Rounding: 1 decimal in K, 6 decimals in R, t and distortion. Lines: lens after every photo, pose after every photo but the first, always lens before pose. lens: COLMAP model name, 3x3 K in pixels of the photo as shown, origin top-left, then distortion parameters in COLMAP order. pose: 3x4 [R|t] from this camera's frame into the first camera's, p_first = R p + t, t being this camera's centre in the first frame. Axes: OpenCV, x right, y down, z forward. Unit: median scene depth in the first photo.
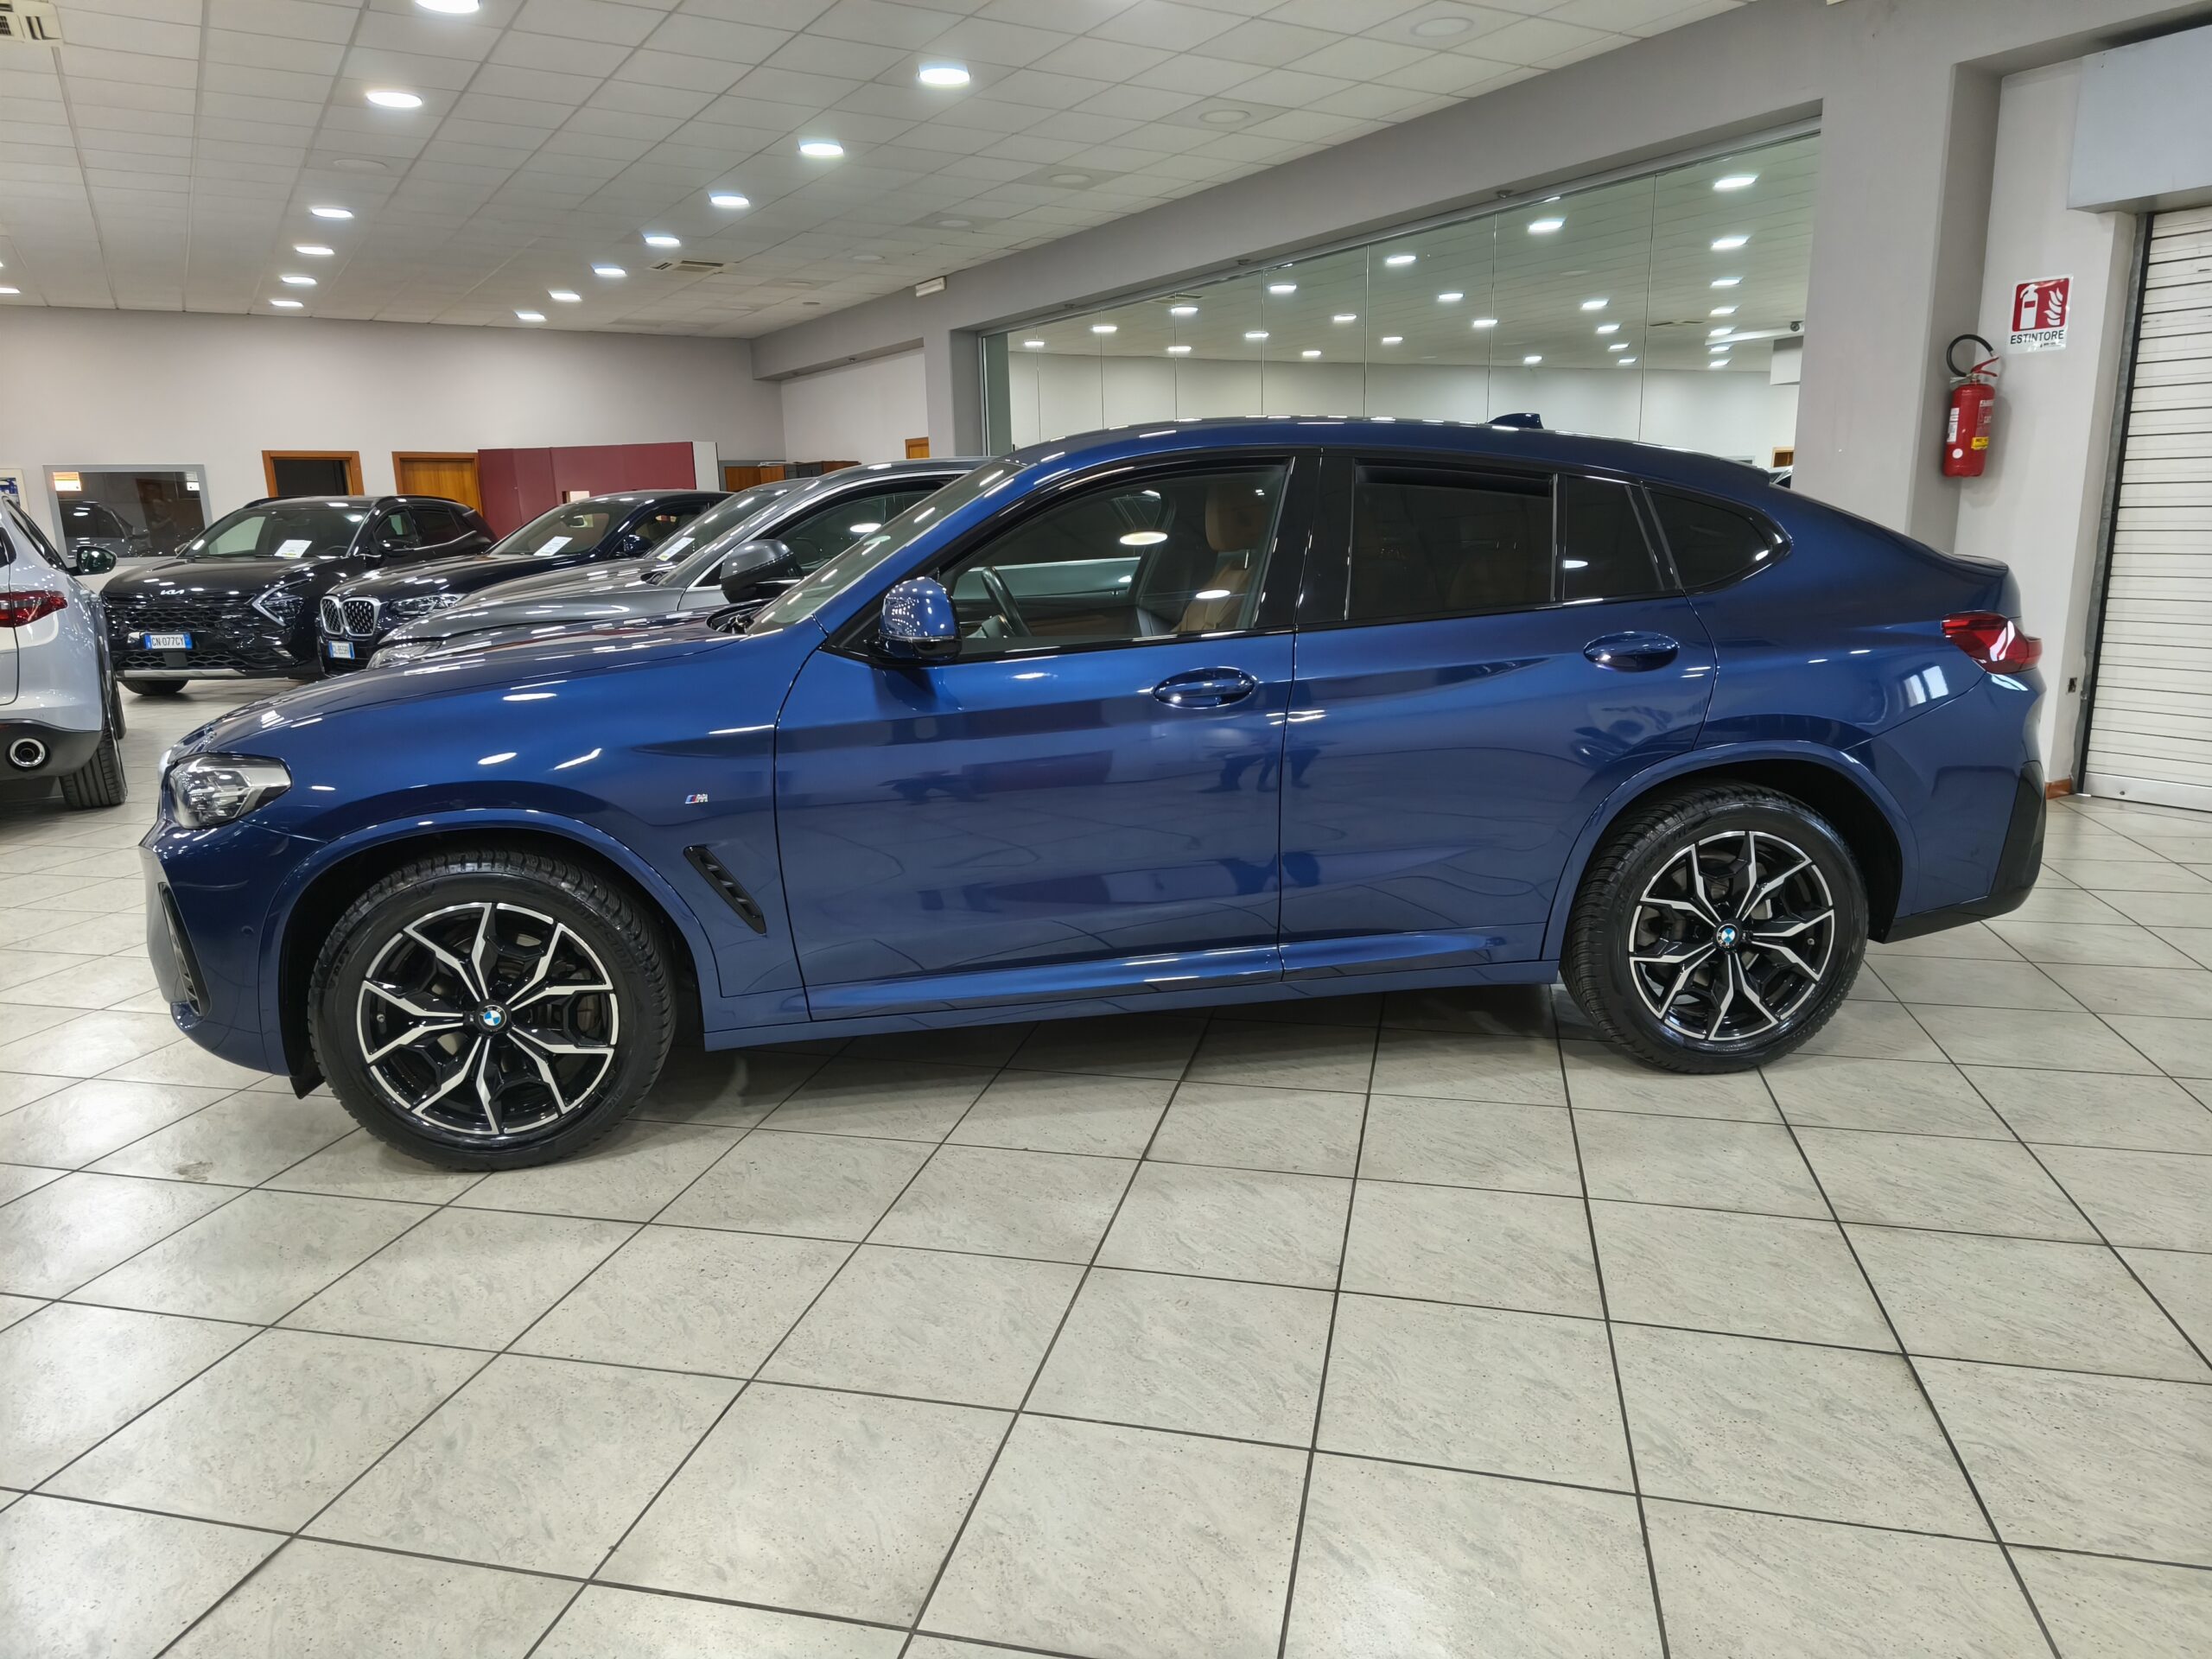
lens RADIAL K [[1453.6, 0, 1116.6], [0, 1453.6, 830.8], [0, 0, 1]] dist [0.068897, -0.057499]
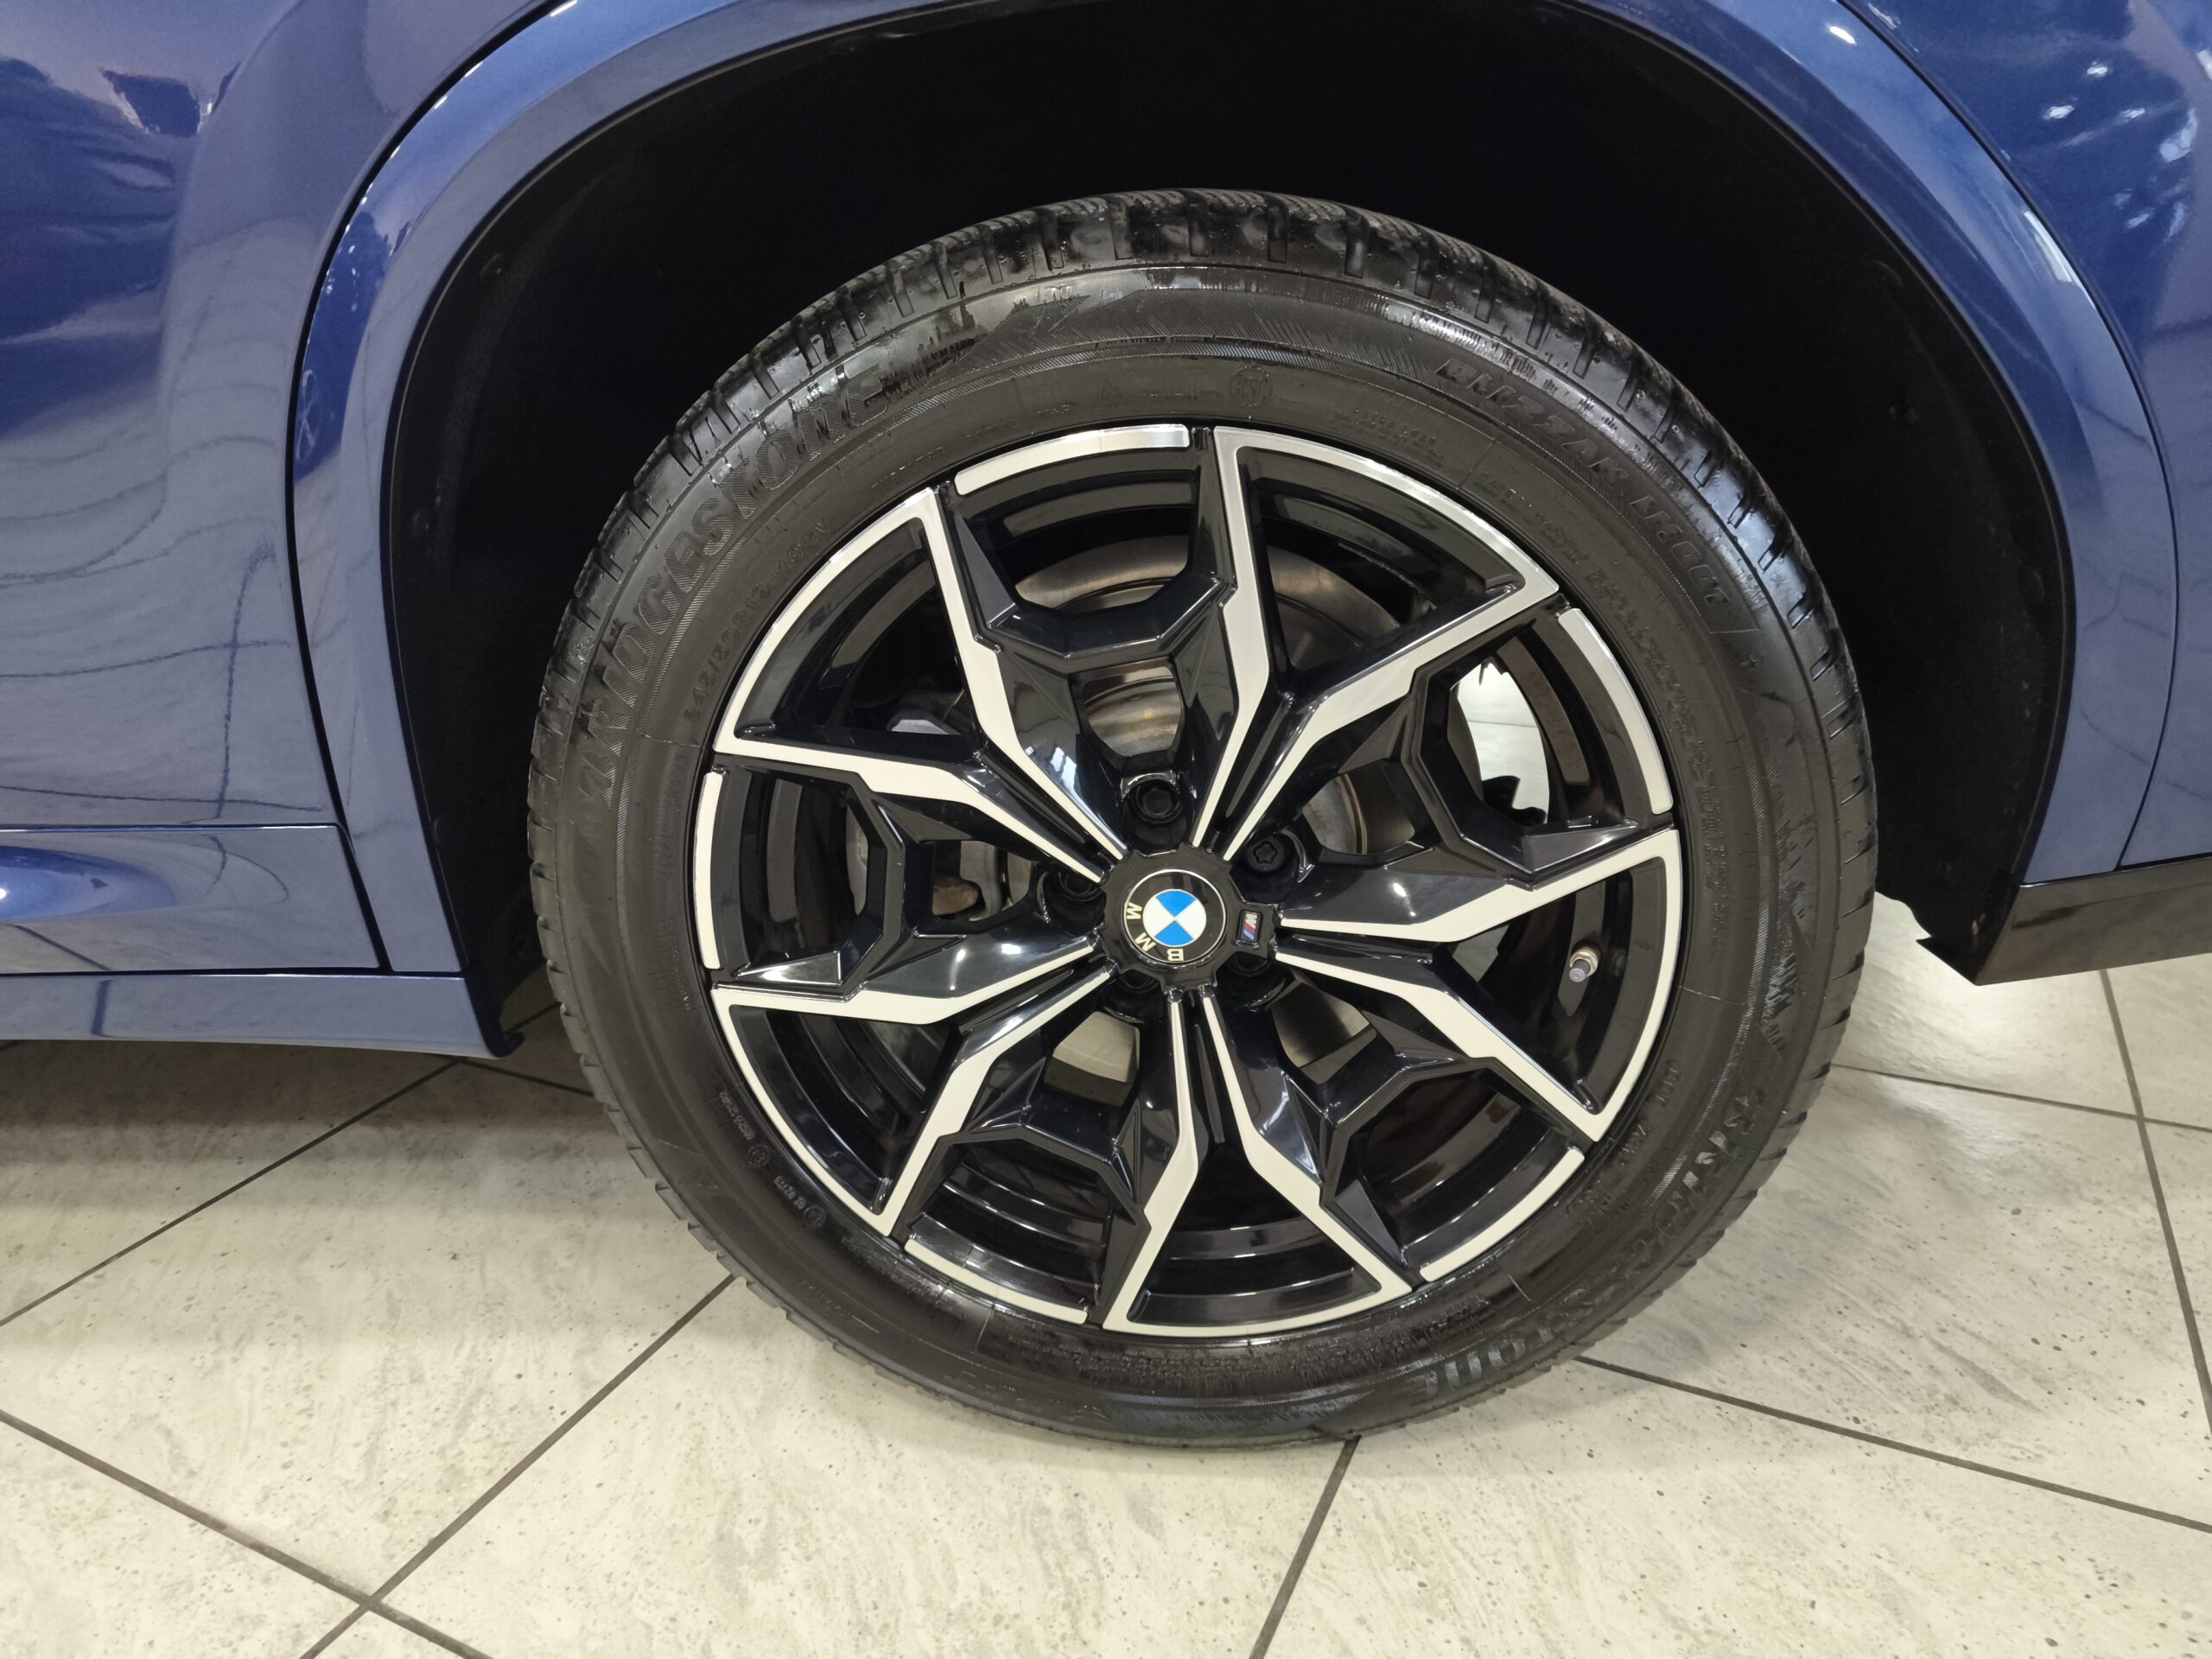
lens RADIAL K [[1453.6, 0, 1116.6], [0, 1453.6, 830.8], [0, 0, 1]] dist [0.068897, -0.057499]
pose [[0.973587, 0.057856, -0.220862, 0.456888], [-0.026412, 0.989406, 0.142749, 0.025906], [0.226782, -0.133145, 0.964802, 0.782990]]
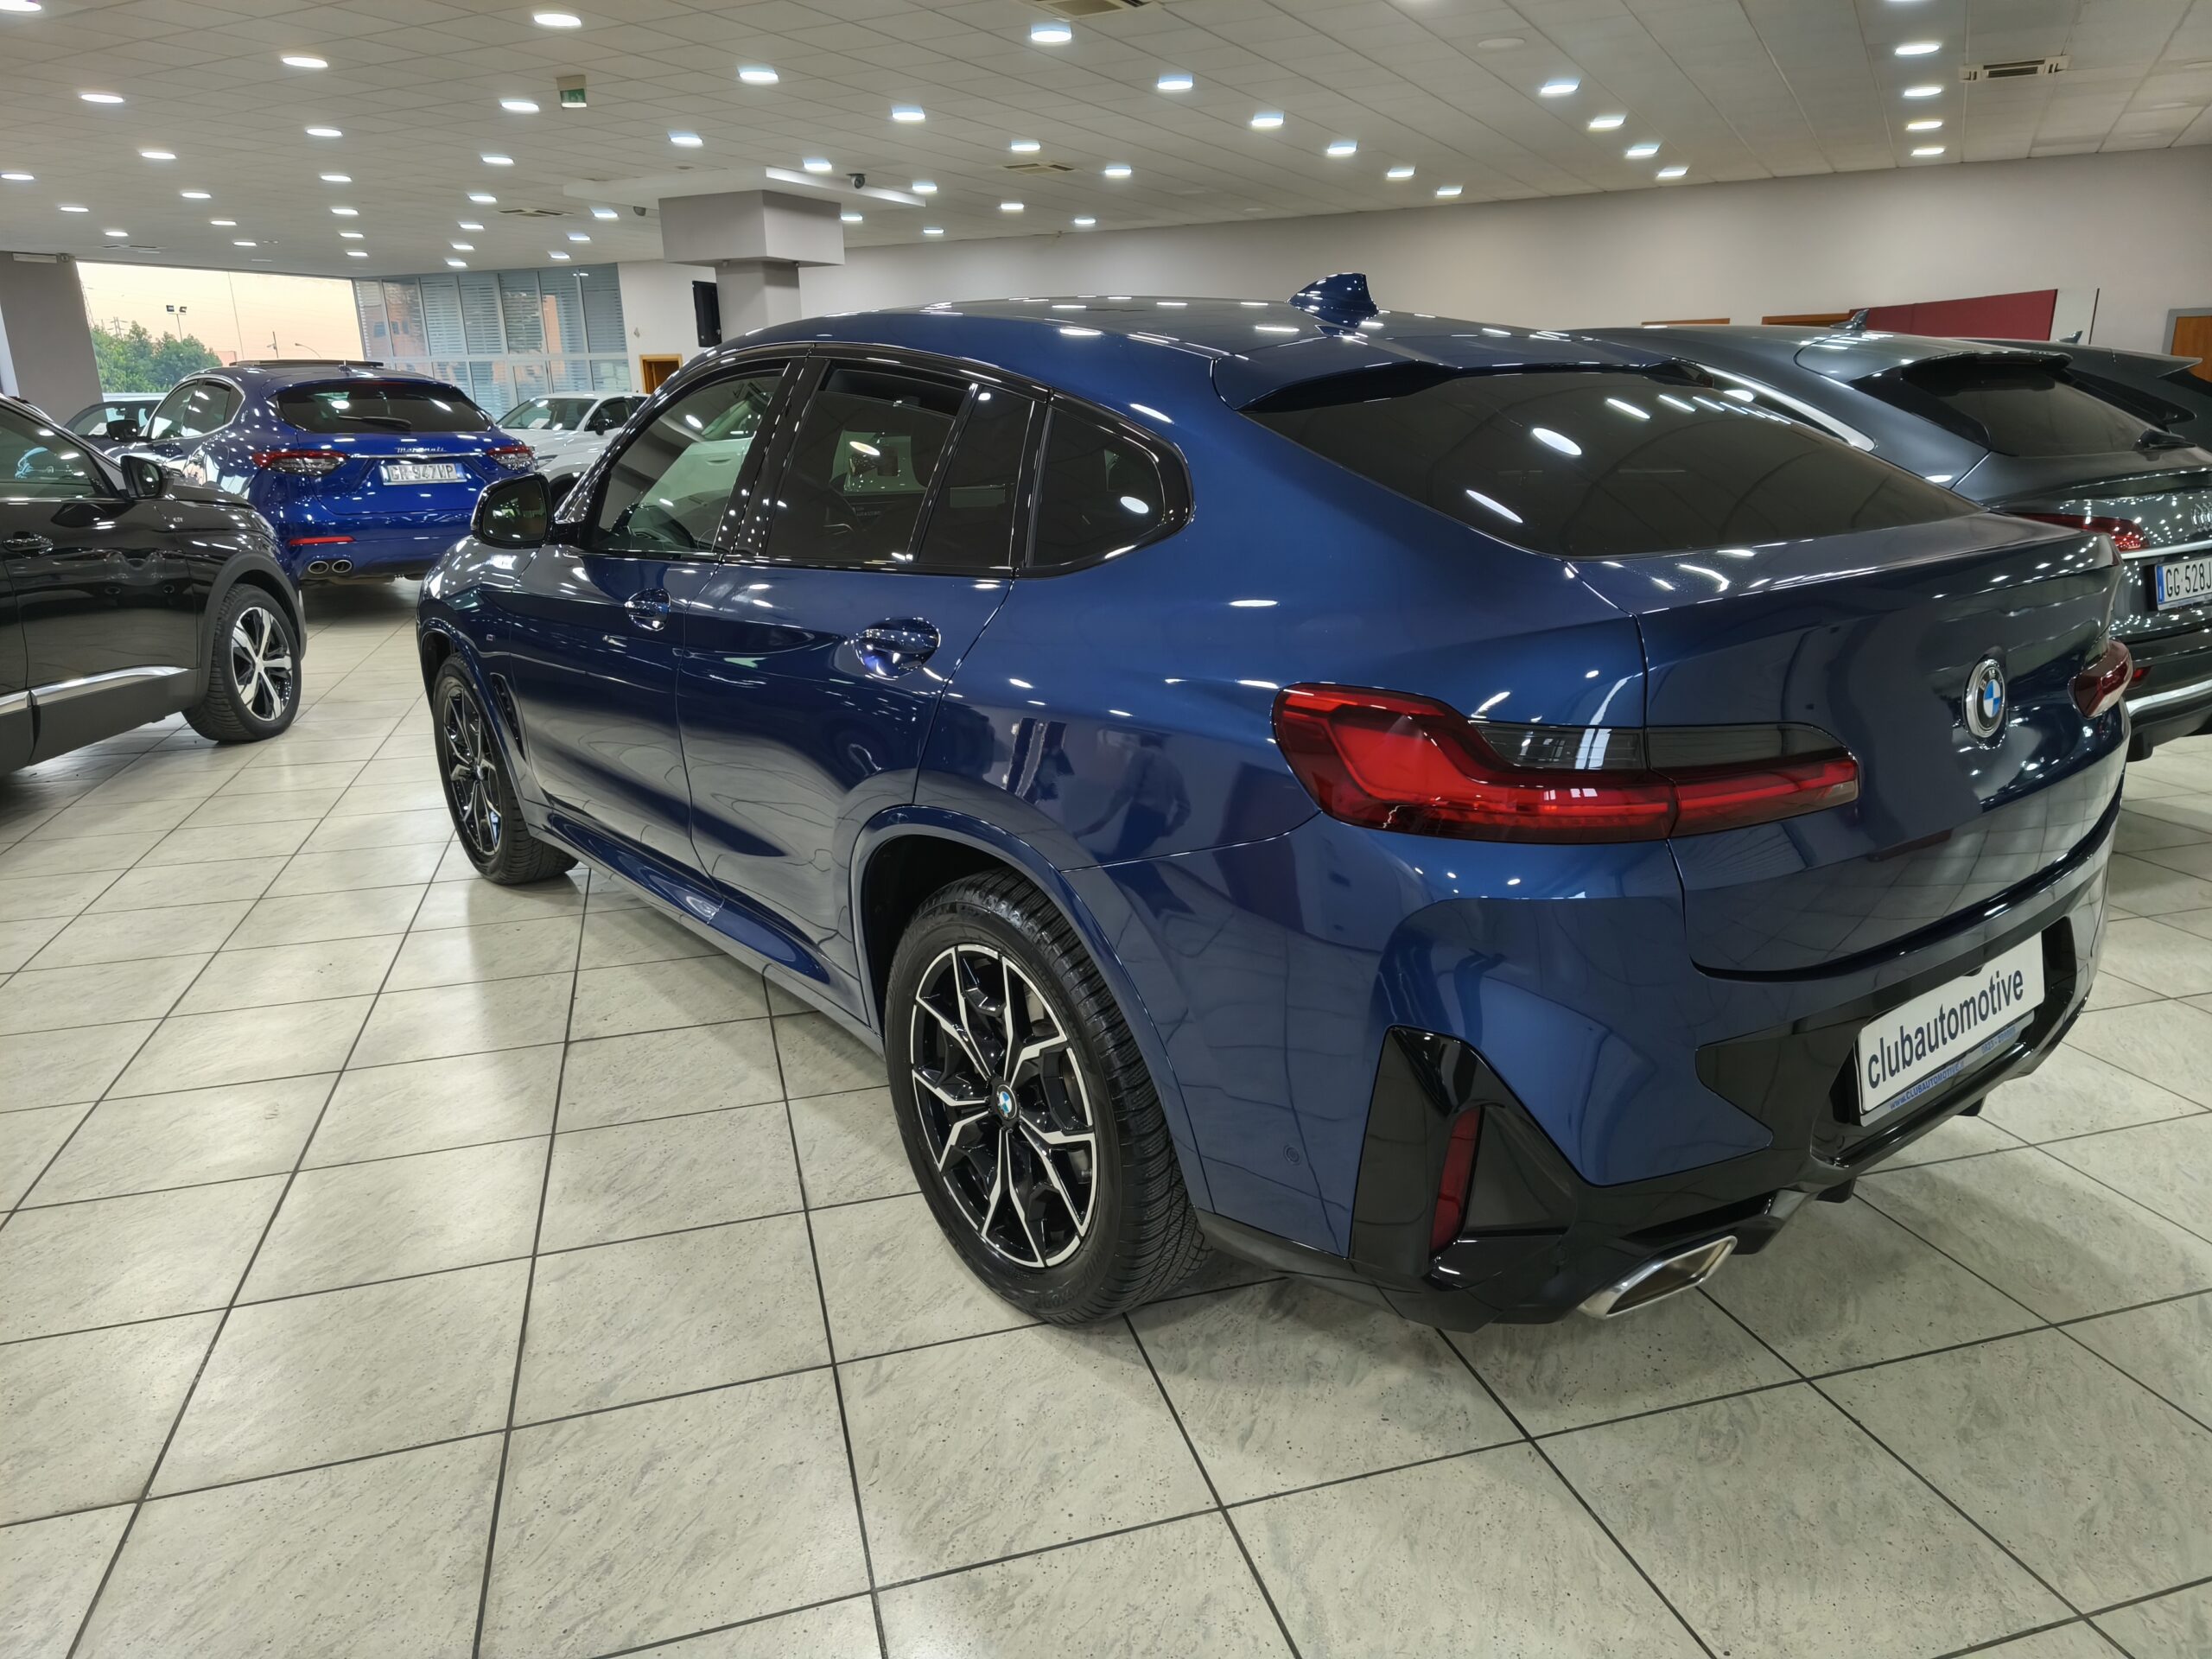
lens RADIAL K [[1453.6, 0, 1116.6], [0, 1453.6, 830.8], [0, 0, 1]] dist [0.068897, -0.057499]
pose [[0.490406, 0.259764, -0.831880, 0.956085], [-0.183157, 0.963947, 0.193030, -0.182759], [0.852030, 0.057701, 0.520303, 0.694412]]
